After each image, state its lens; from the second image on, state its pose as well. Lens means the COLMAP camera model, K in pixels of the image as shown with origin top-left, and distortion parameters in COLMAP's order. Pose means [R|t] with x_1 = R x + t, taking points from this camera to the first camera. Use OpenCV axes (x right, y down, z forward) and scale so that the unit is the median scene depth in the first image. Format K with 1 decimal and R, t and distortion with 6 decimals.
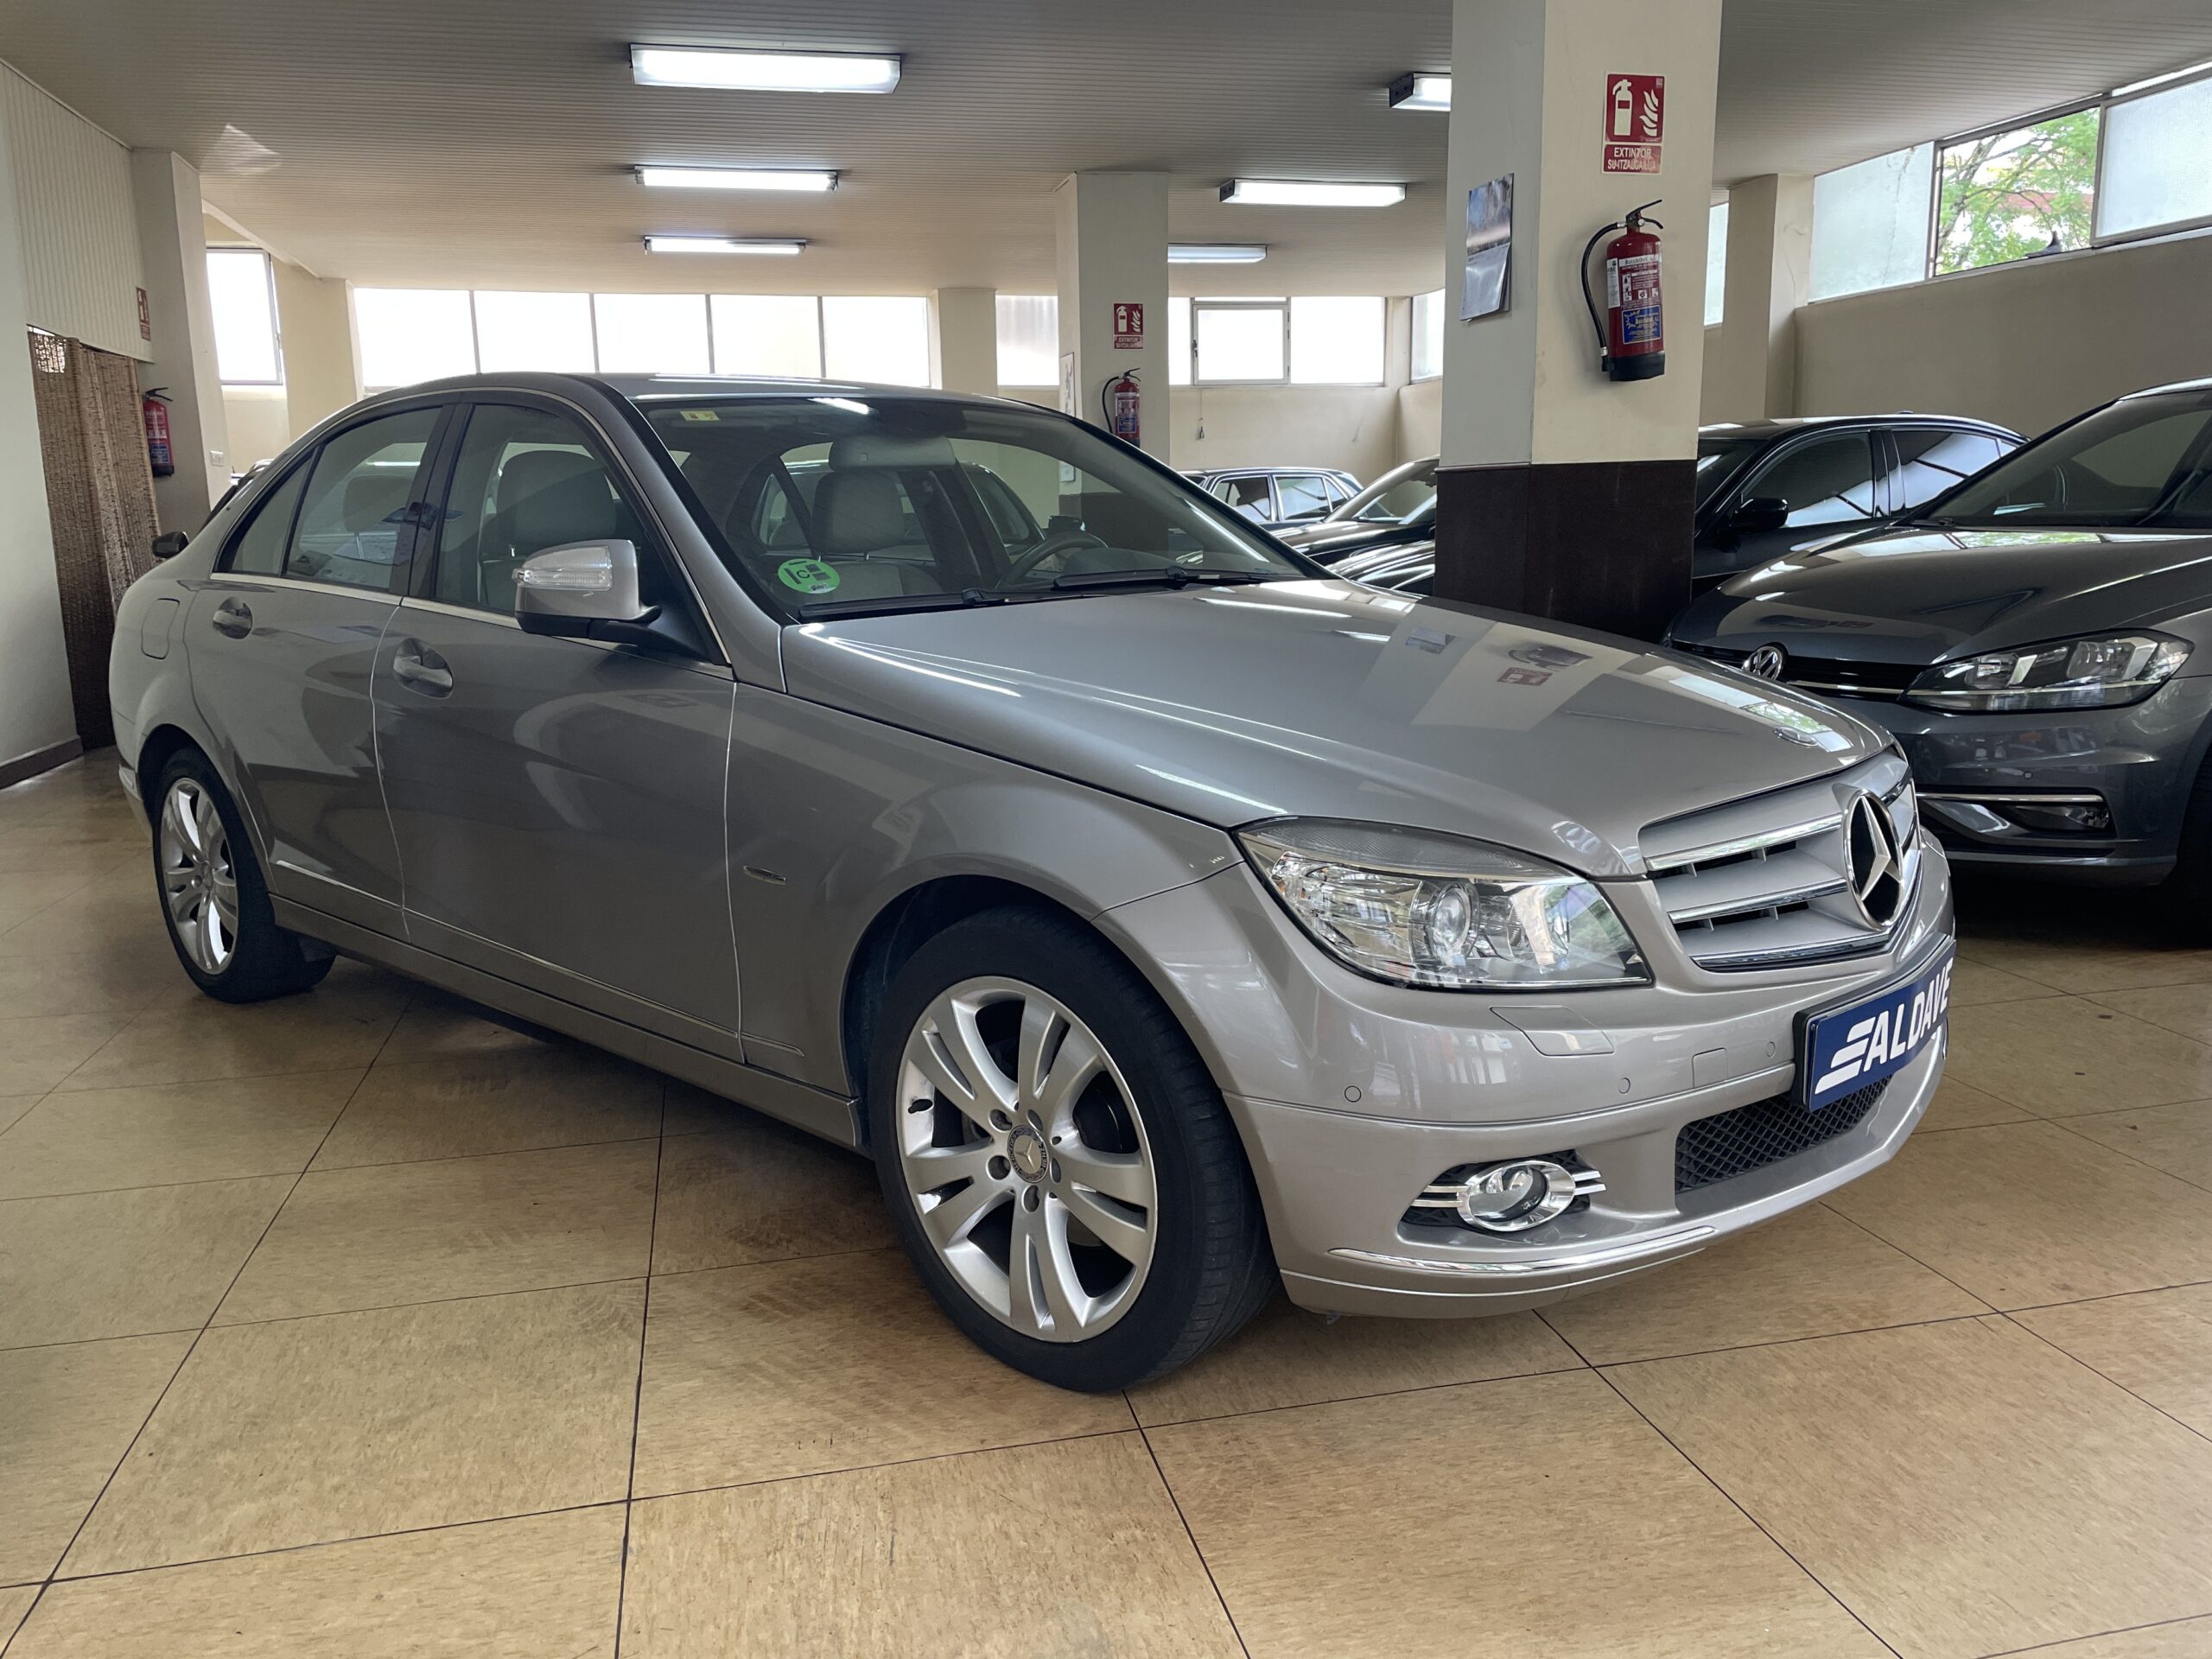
lens RADIAL K [[1699.9, 0, 1090.0], [0, 1699.9, 831.3], [0, 0, 1]] dist [0.122854, -0.167048]
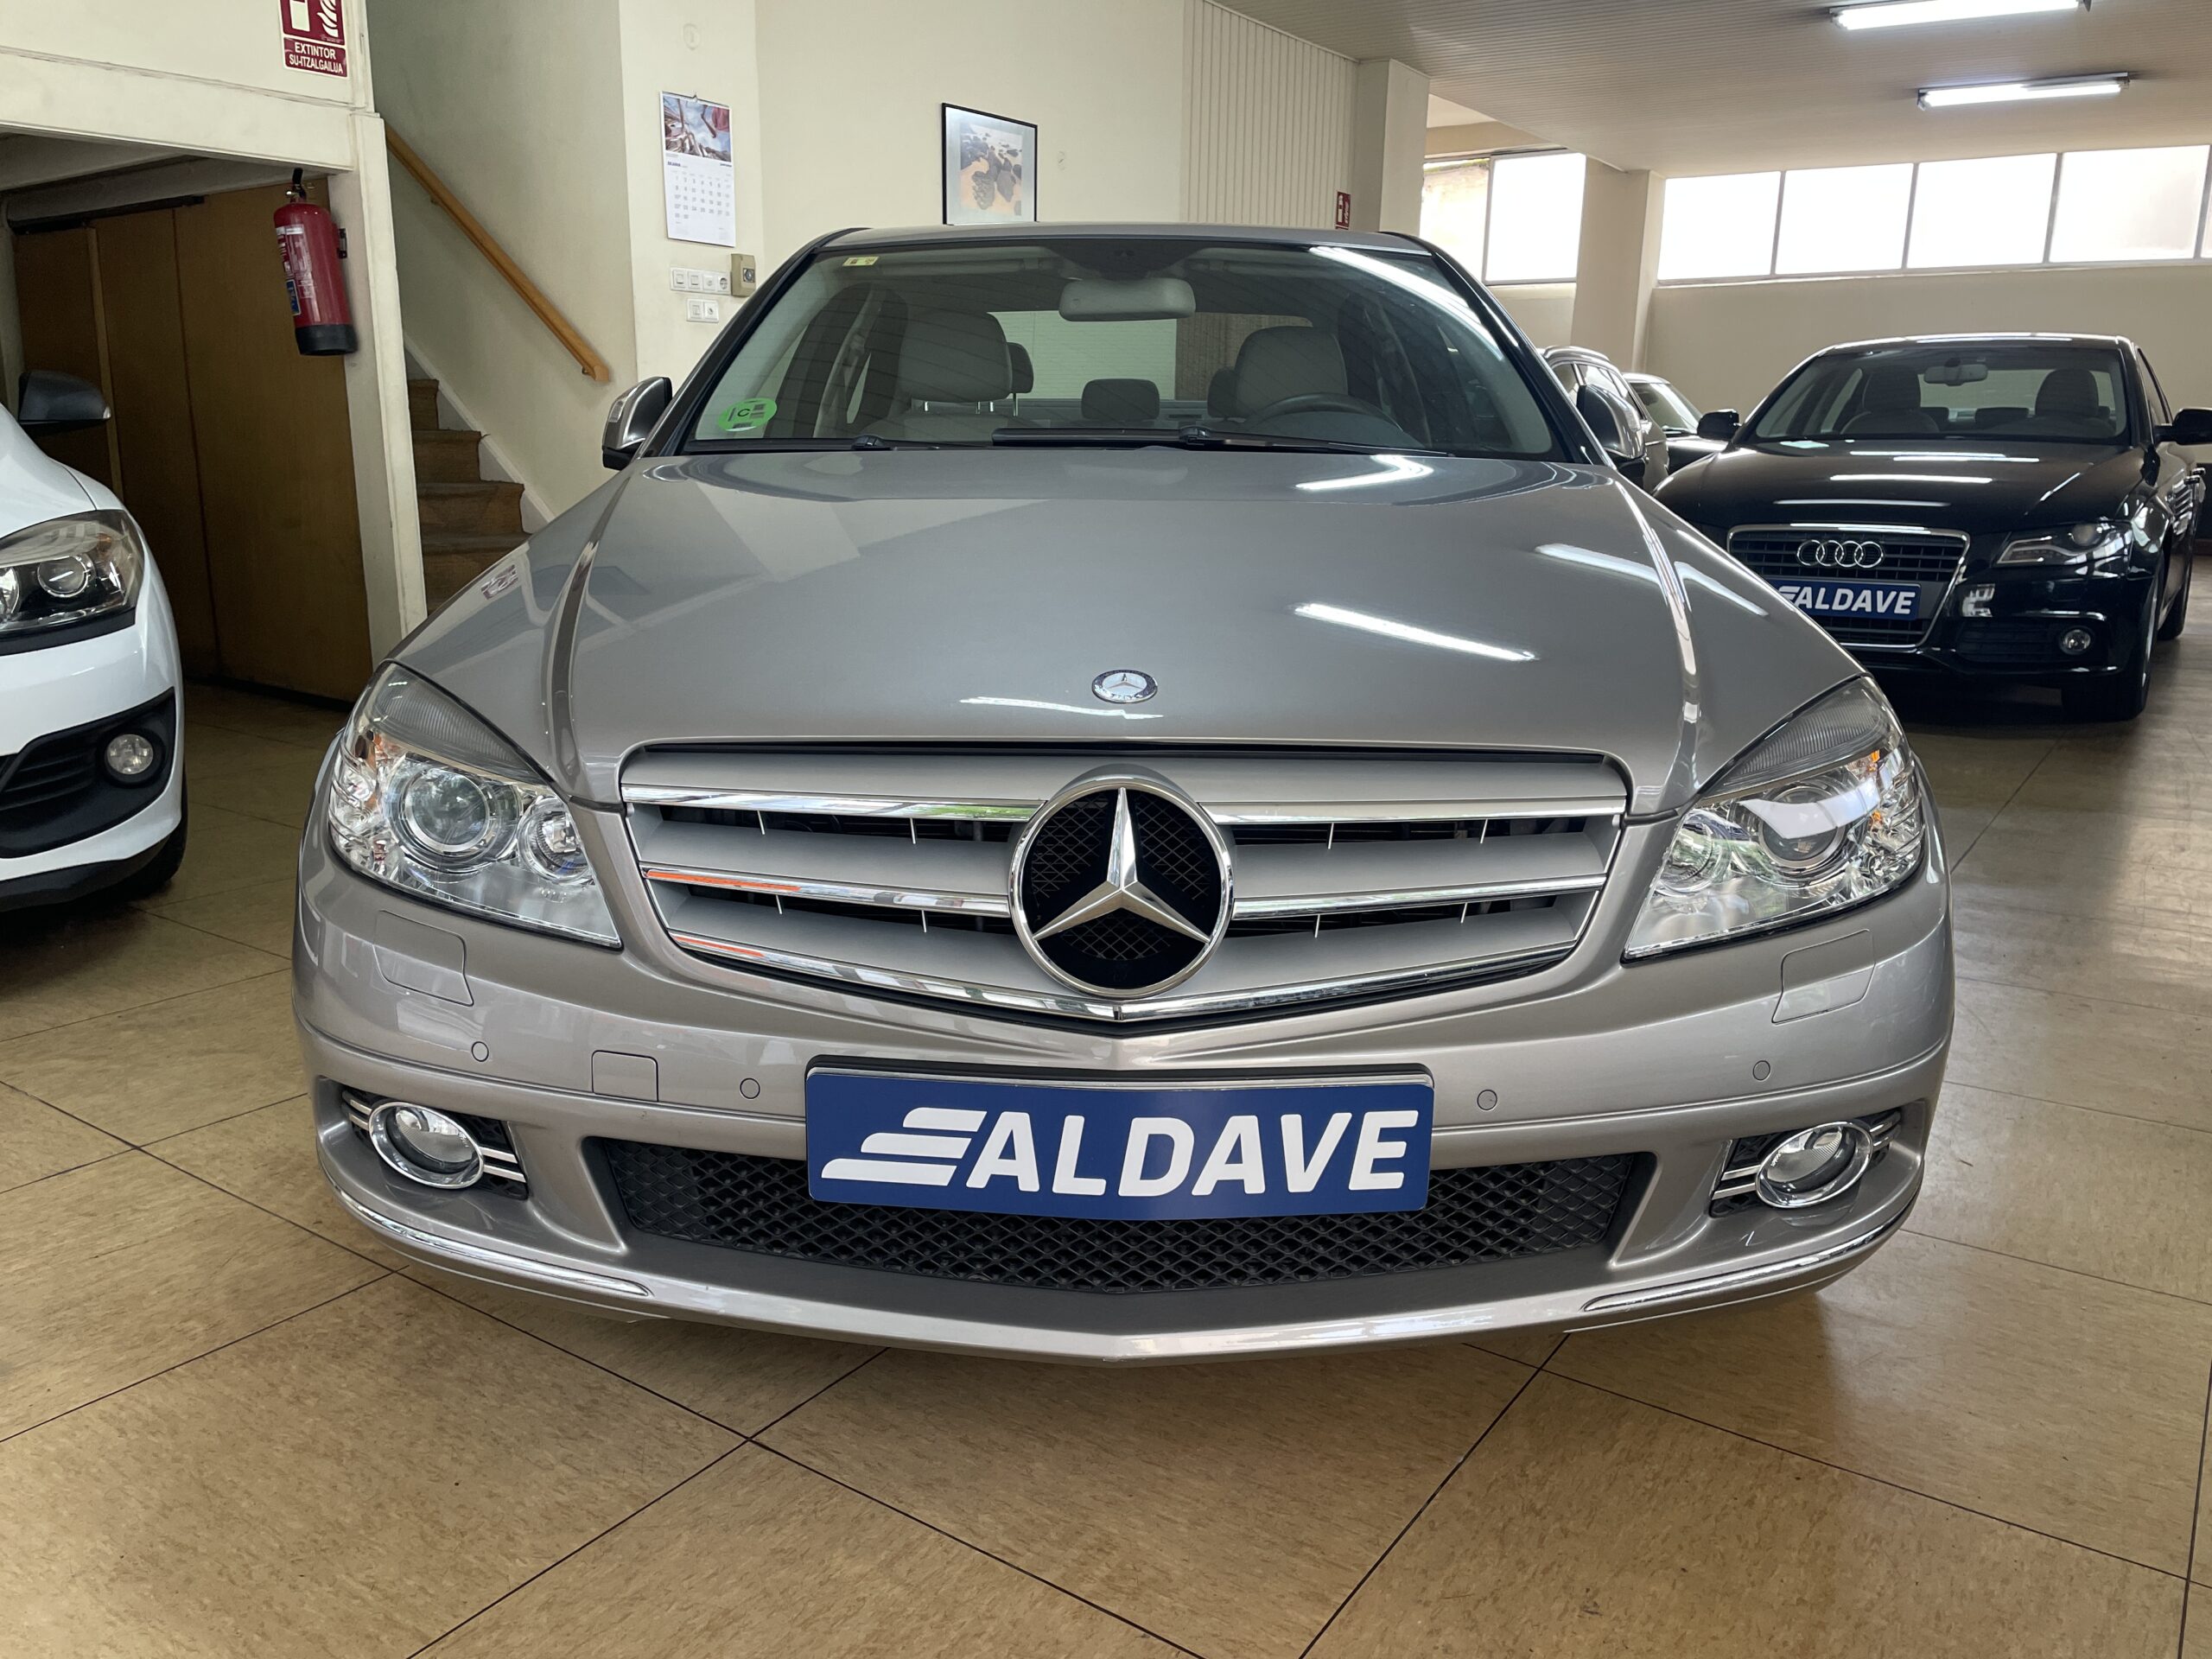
lens RADIAL K [[1699.9, 0, 1090.0], [0, 1699.9, 831.3], [0, 0, 1]] dist [0.122854, -0.167048]
pose [[0.667796, 0.199947, -0.716987, 0.995229], [-0.162772, 0.979160, 0.121456, -0.089180], [0.726329, 0.035598, 0.686425, 0.623791]]
